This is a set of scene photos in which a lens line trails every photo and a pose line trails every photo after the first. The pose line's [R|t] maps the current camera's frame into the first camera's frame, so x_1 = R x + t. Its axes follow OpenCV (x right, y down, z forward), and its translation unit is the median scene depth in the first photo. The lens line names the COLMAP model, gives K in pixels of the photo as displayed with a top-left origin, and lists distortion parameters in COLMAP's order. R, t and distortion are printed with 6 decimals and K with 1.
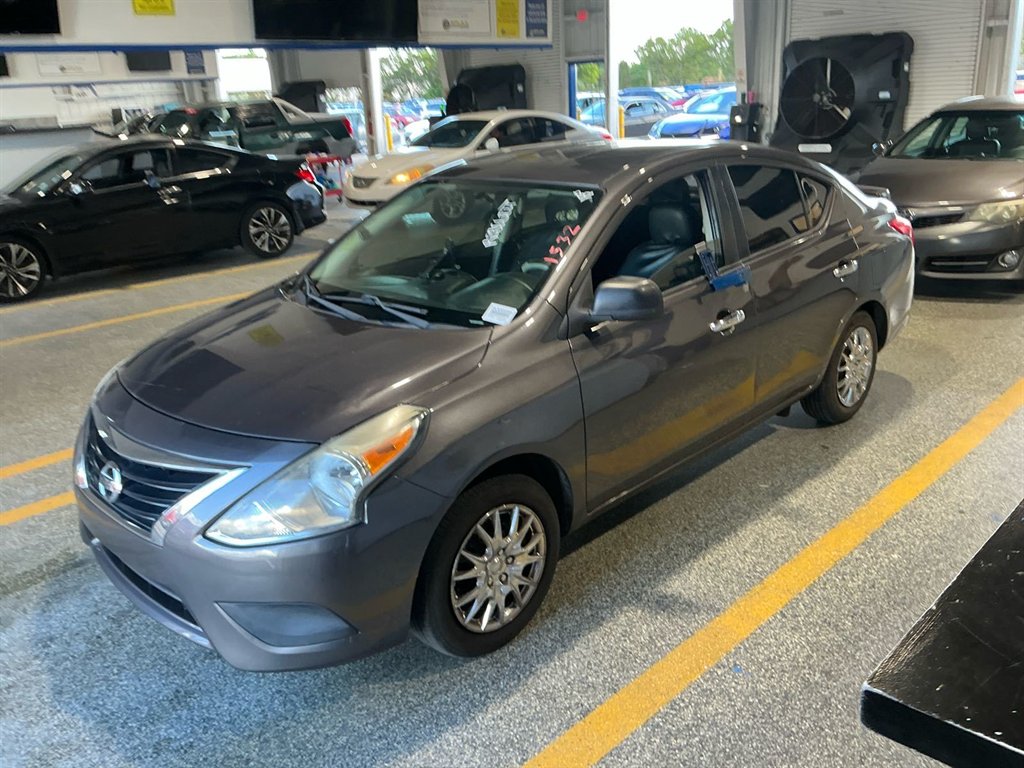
lens RADIAL K [[935.4, 0, 512.0], [0, 935.4, 384.0], [0, 0, 1]] dist [0.082343, -0.217476]
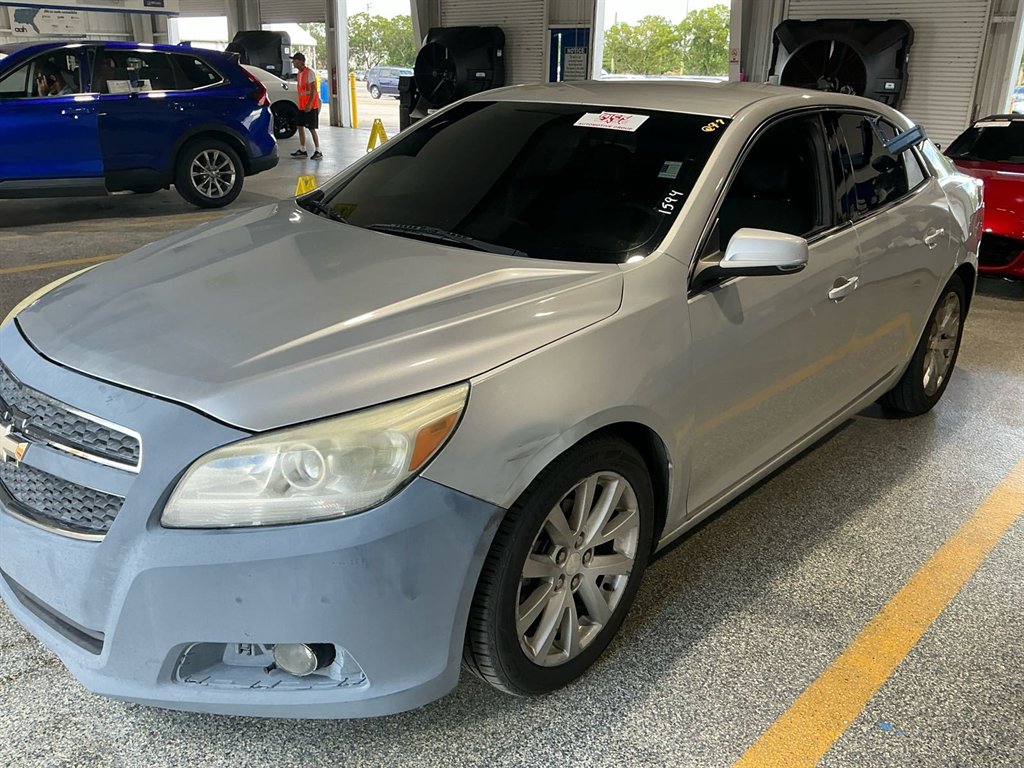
lens RADIAL K [[930.9, 0, 512.0], [0, 930.9, 384.0], [0, 0, 1]] dist [0.070388, -0.177910]
pose [[0.995939, 0.052207, 0.073353, -0.122578], [-0.053194, 0.998517, 0.011577, 0.021873], [-0.072639, -0.015432, 0.997239, 0.213473]]
